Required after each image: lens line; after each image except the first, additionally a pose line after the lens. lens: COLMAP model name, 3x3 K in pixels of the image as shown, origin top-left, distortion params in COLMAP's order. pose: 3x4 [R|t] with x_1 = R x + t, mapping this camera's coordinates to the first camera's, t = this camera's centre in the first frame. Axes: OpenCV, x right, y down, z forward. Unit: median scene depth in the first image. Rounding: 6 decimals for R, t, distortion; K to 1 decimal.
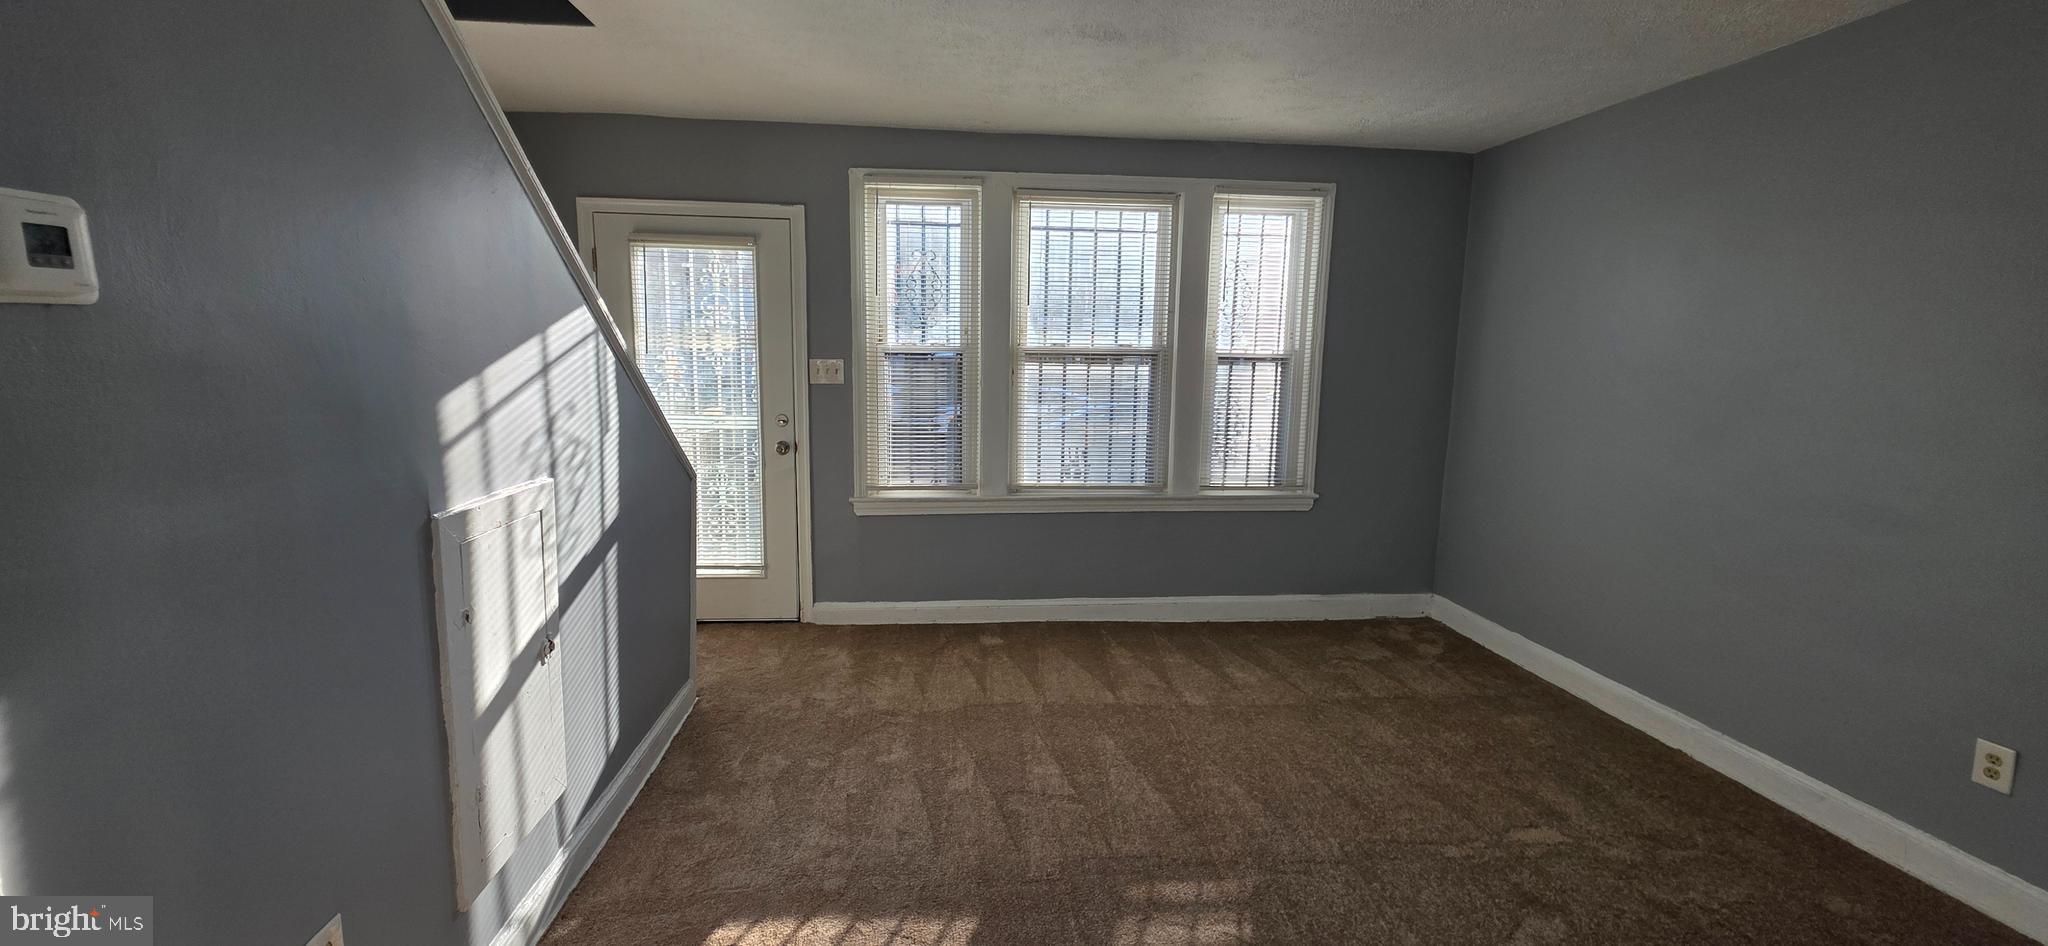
lens RADIAL K [[819.6, 0, 1020.2], [0, 819.6, 466.6], [0, 0, 1]] dist [0.001402, 0.000160]
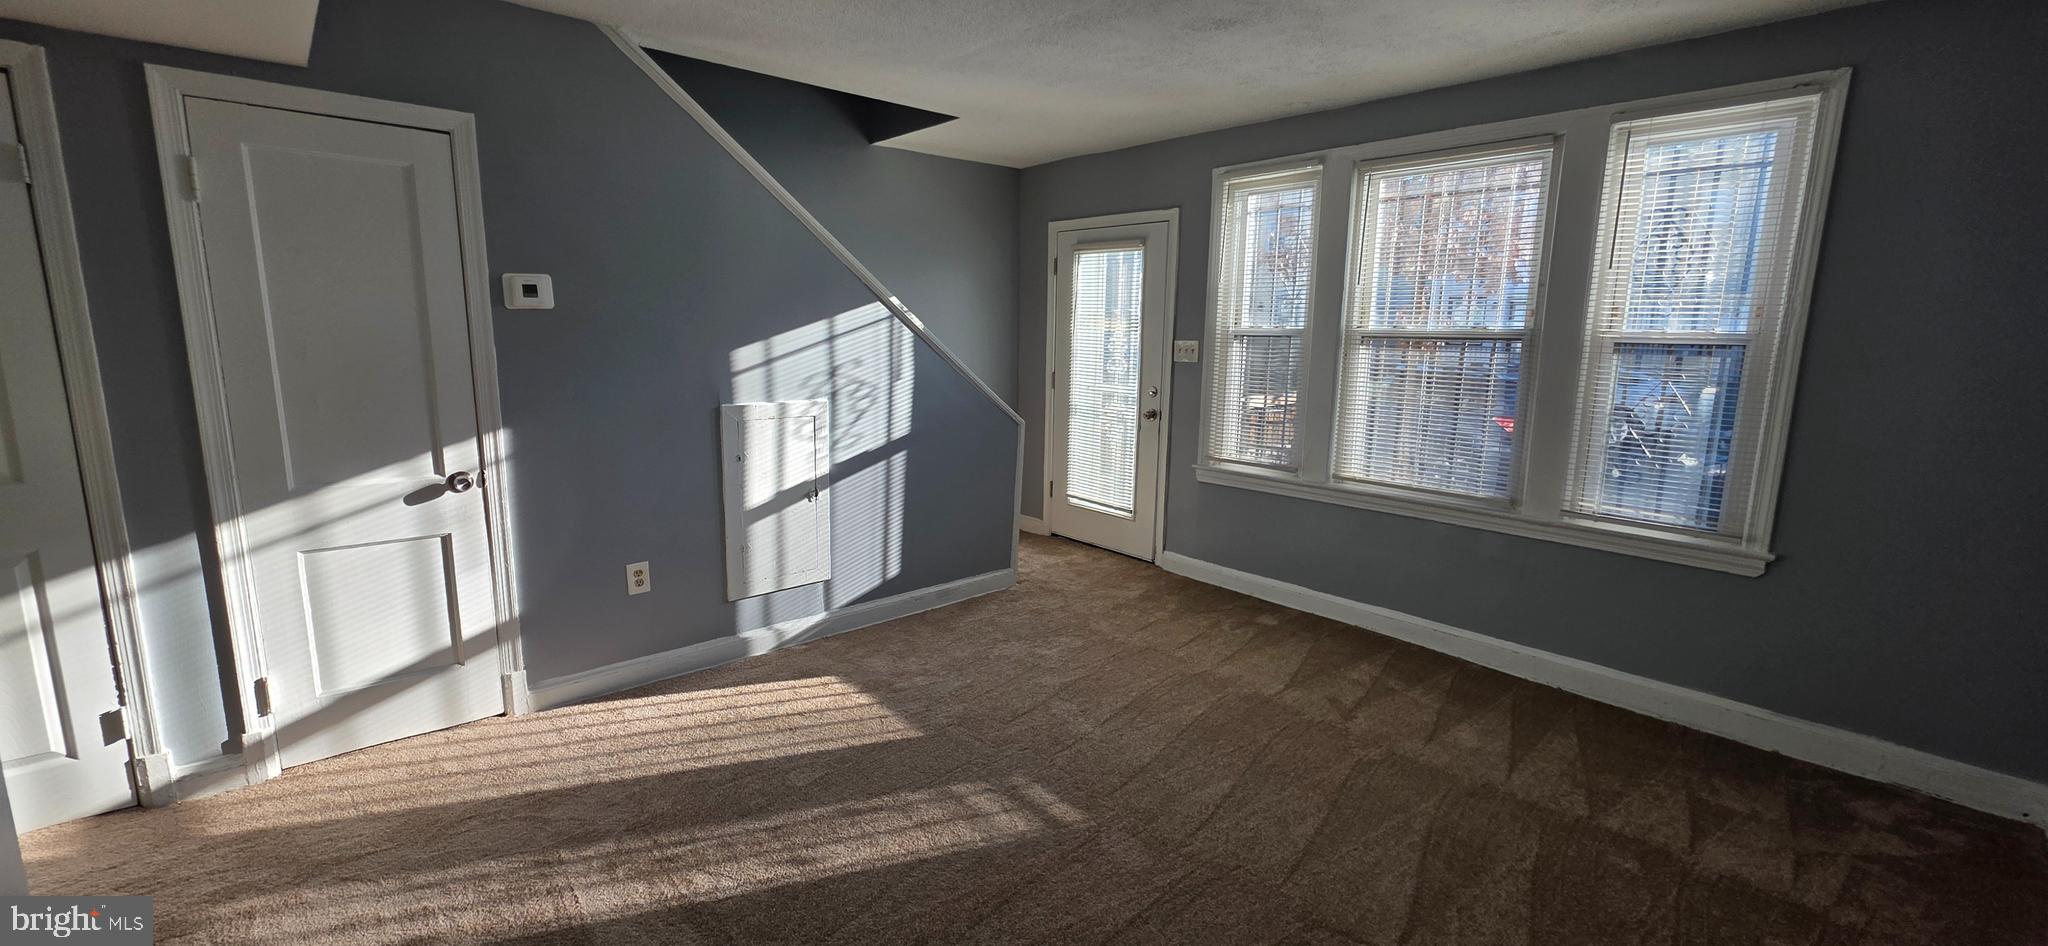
lens RADIAL K [[823.2, 0, 1023.8], [0, 823.2, 465.5], [0, 0, 1]] dist [-0.000583, -0.000092]
pose [[0.591748, 0.128929, -0.795746, 0.562600], [-0.121400, 0.990122, 0.070145, -0.011424], [0.796930, 0.055095, 0.601554, 0.138268]]
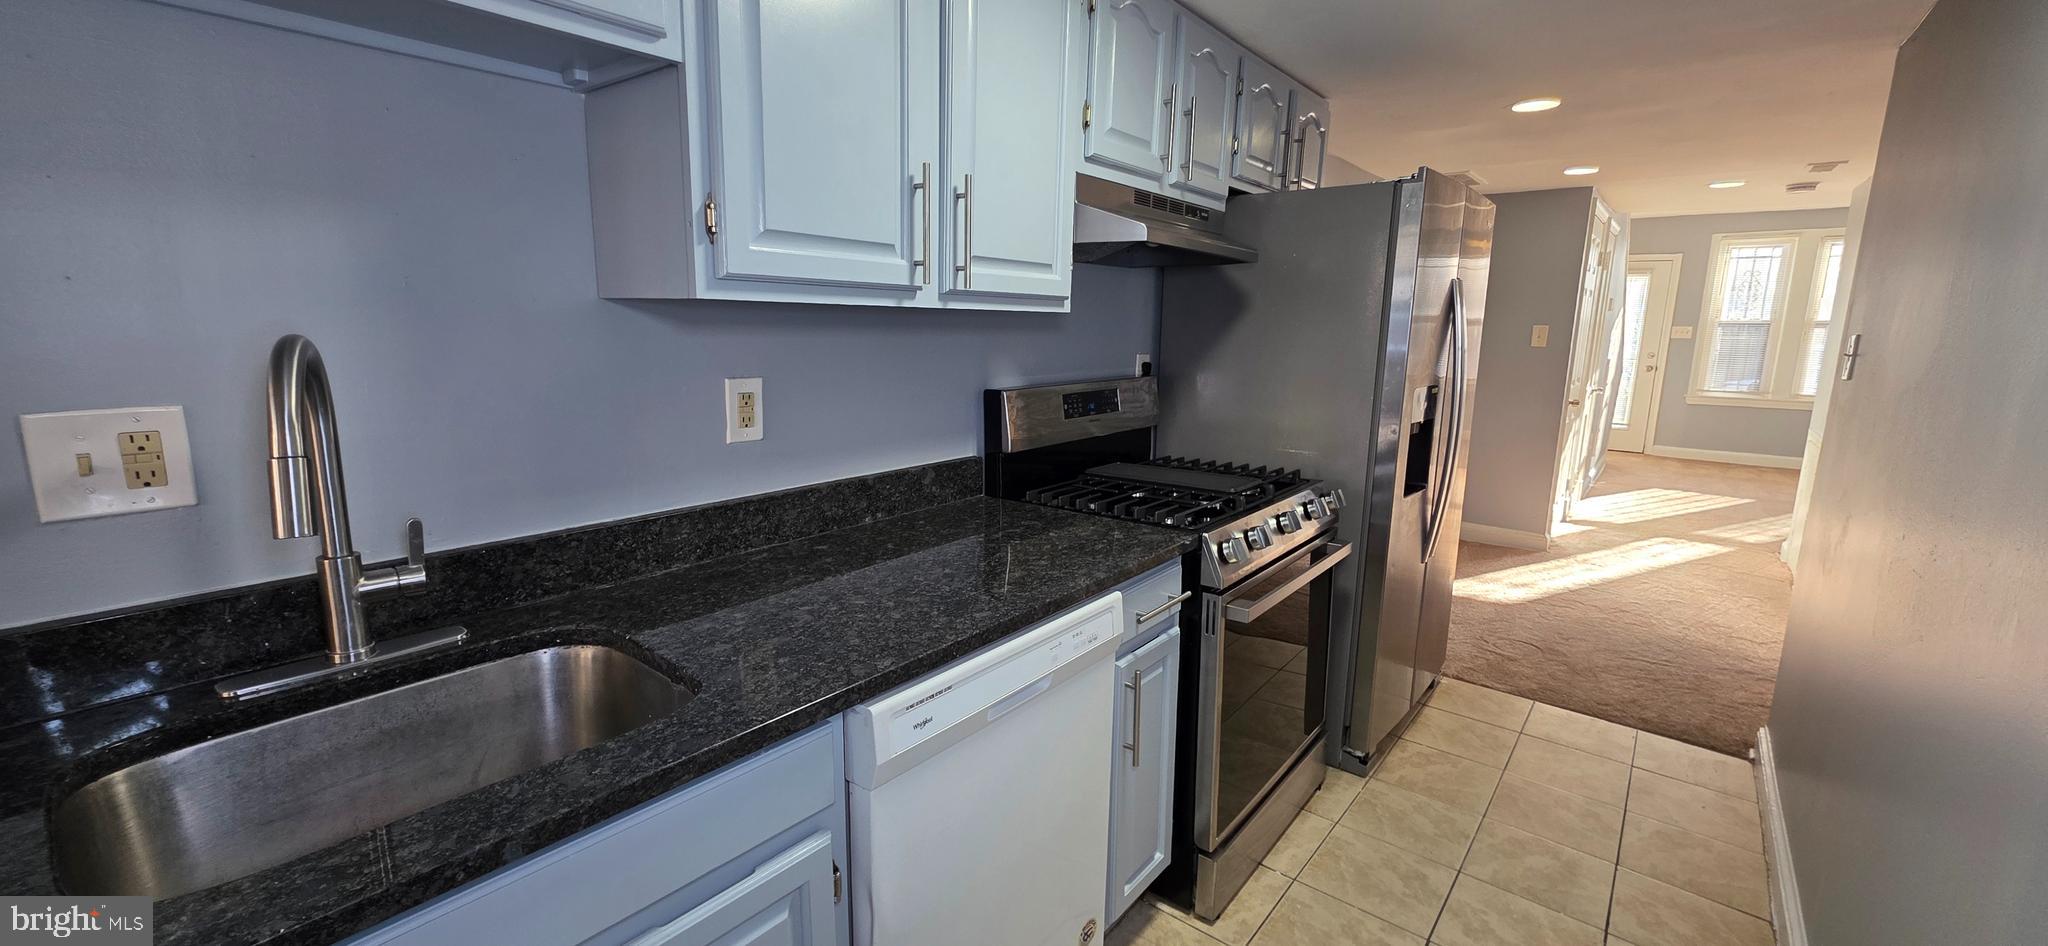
lens RADIAL K [[820.7, 0, 1012.5], [0, 820.7, 473.2], [0, 0, 1]] dist [0.000242, -0.000241]
pose [[0.706101, 0.123850, -0.697196, 0.061508], [-0.101285, 0.992127, 0.073662, 0.256877], [0.700830, 0.018603, 0.713086, -1.668573]]
